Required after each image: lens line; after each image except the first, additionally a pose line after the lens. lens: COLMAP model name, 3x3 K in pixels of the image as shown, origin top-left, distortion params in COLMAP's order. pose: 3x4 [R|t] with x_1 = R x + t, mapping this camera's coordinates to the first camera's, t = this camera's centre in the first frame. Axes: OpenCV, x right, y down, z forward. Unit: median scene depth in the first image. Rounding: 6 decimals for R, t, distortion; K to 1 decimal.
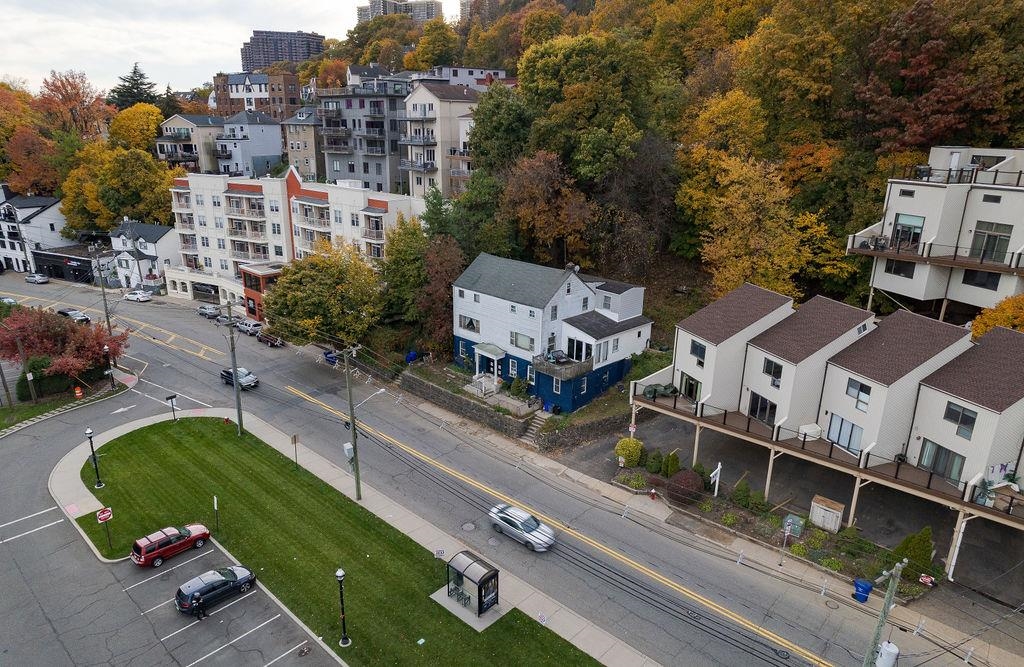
lens RADIAL K [[652.2, 0, 514.0], [0, 652.2, 340.7], [0, 0, 1]] dist [-0.044271, 0.042511]
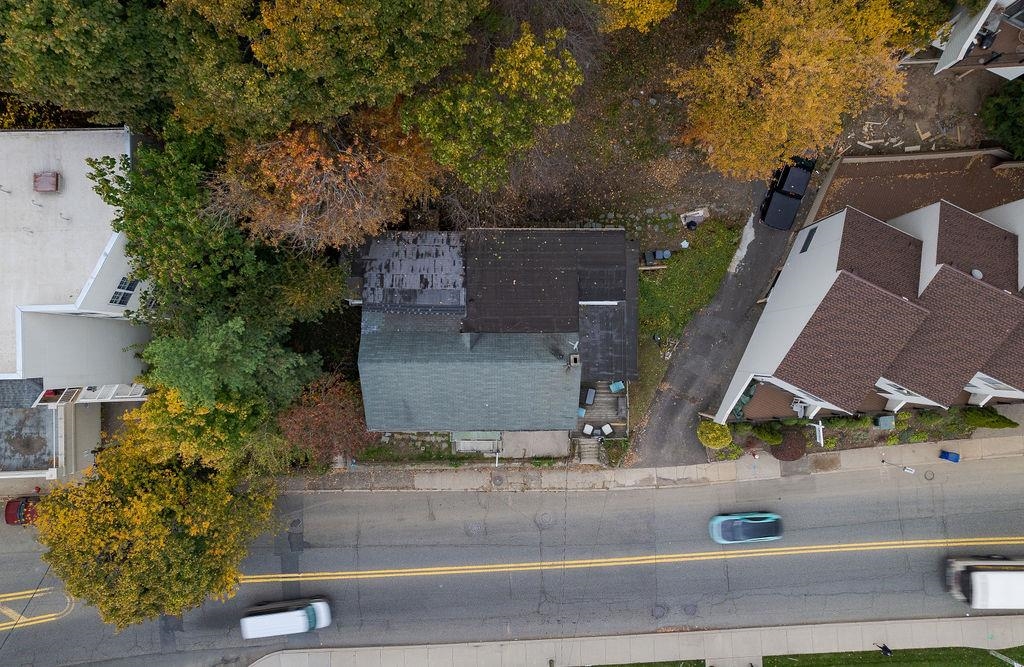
lens RADIAL K [[652.2, 0, 517.6], [0, 652.2, 338.0], [0, 0, 1]] dist [-0.044271, 0.042511]
pose [[0.710724, -0.703085, 0.023296, 0.044138], [0.224643, 0.258216, 0.939606, -0.653151], [-0.666638, -0.662568, 0.341463, 0.794128]]
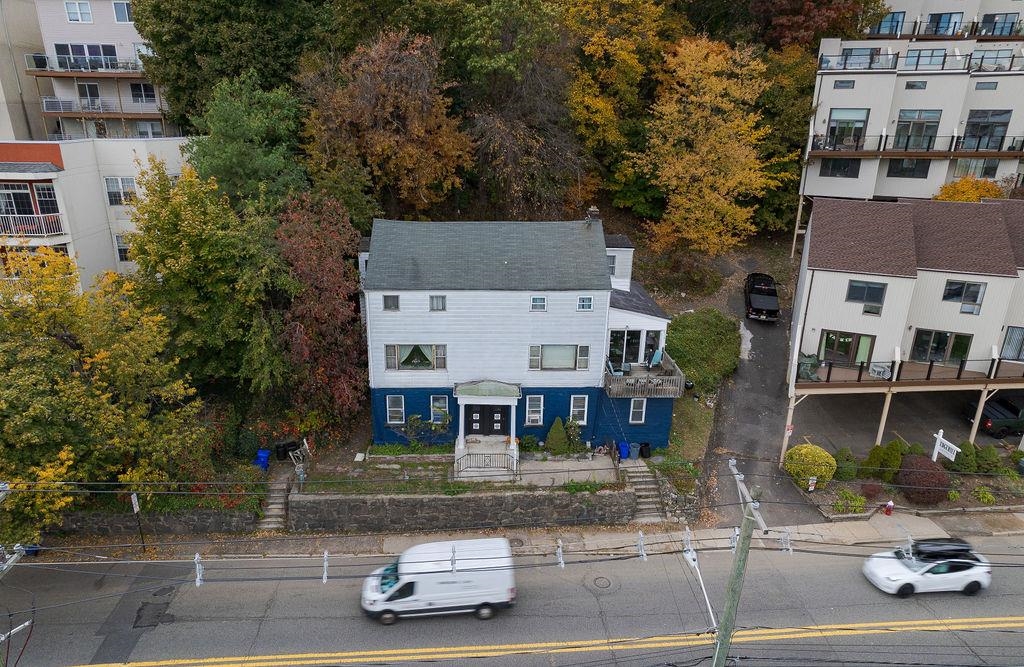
lens RADIAL K [[652.2, 0, 490.8], [0, 652.2, 348.3], [0, 0, 1]] dist [-0.044271, 0.042511]
pose [[0.690729, -0.256842, 0.675963, -0.385856], [0.231088, 0.964179, 0.130218, -0.088672], [-0.685195, 0.066261, 0.725340, 0.607169]]
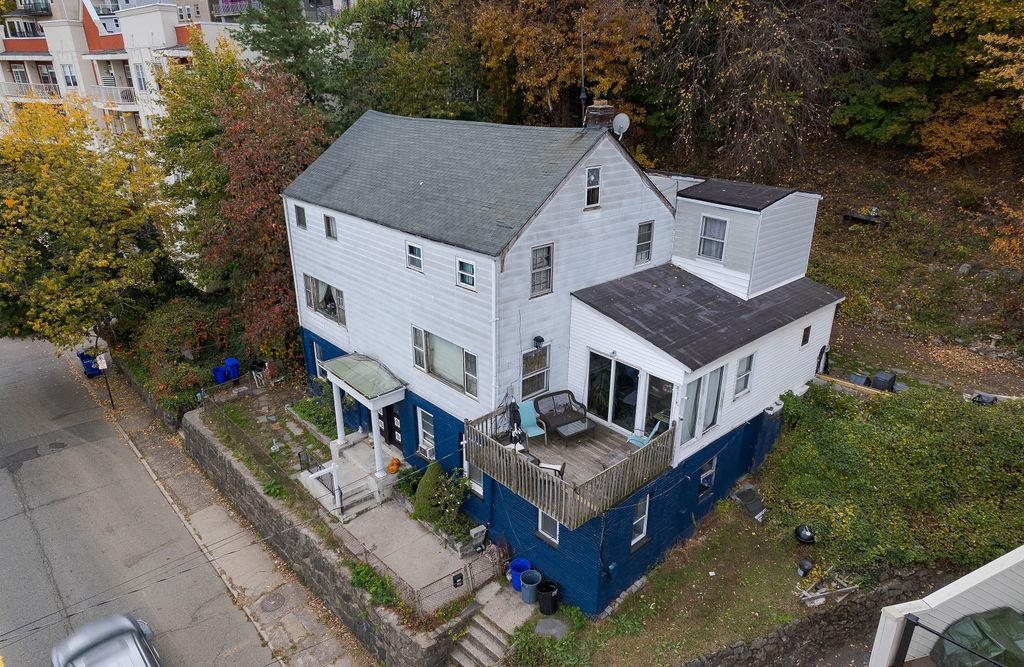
lens RADIAL K [[652.2, 0, 511.5], [0, 652.2, 336.5], [0, 0, 1]] dist [-0.044271, 0.042511]
pose [[0.998780, 0.007247, -0.048844, 0.058128], [-0.004123, 0.997958, 0.063743, -0.029632], [0.049207, -0.063464, 0.996770, 0.657531]]
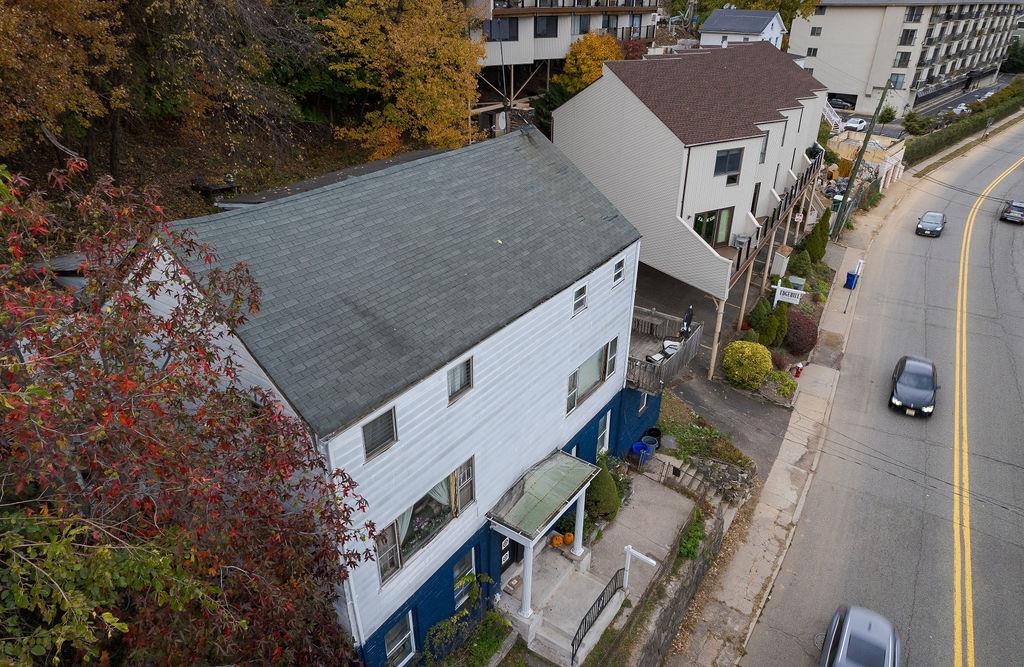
lens RADIAL K [[652.2, 0, 518.8], [0, 652.2, 334.0], [0, 0, 1]] dist [-0.044271, 0.042511]
pose [[-0.181928, -0.468195, 0.864694, -0.241436], [0.309420, 0.807440, 0.502295, -0.181448], [-0.933360, 0.358935, -0.002027, 0.982914]]
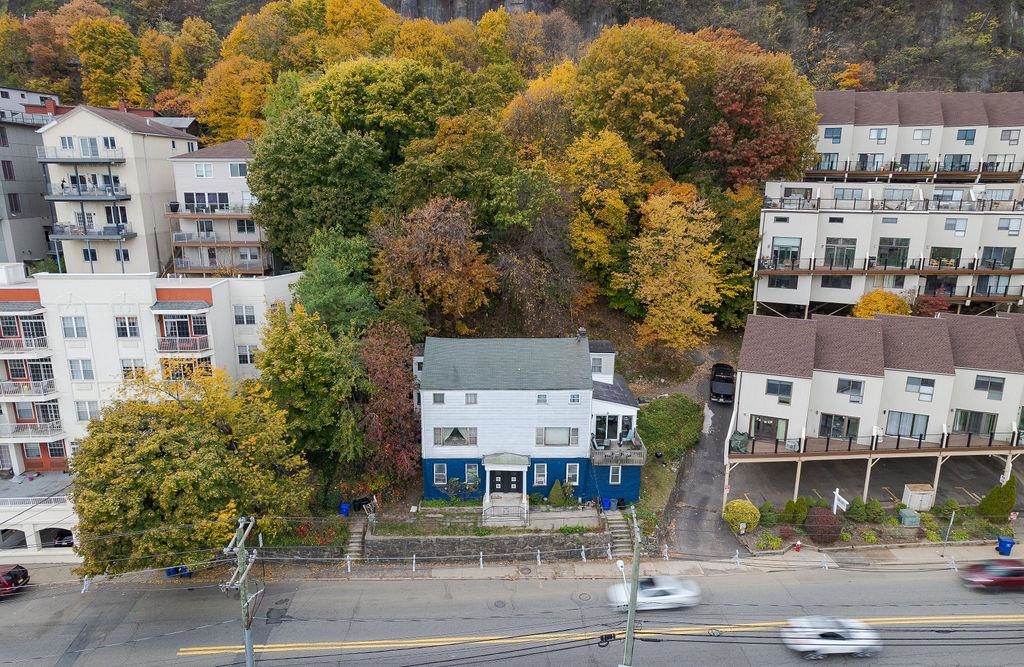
lens RADIAL K [[652.2, 0, 517.0], [0, 652.2, 337.6], [0, 0, 1]] dist [-0.044271, 0.042511]
pose [[0.693057, -0.186473, 0.696348, -0.521084], [0.232442, 0.972178, 0.028993, -0.142188], [-0.682381, 0.141767, 0.717118, 0.434657]]
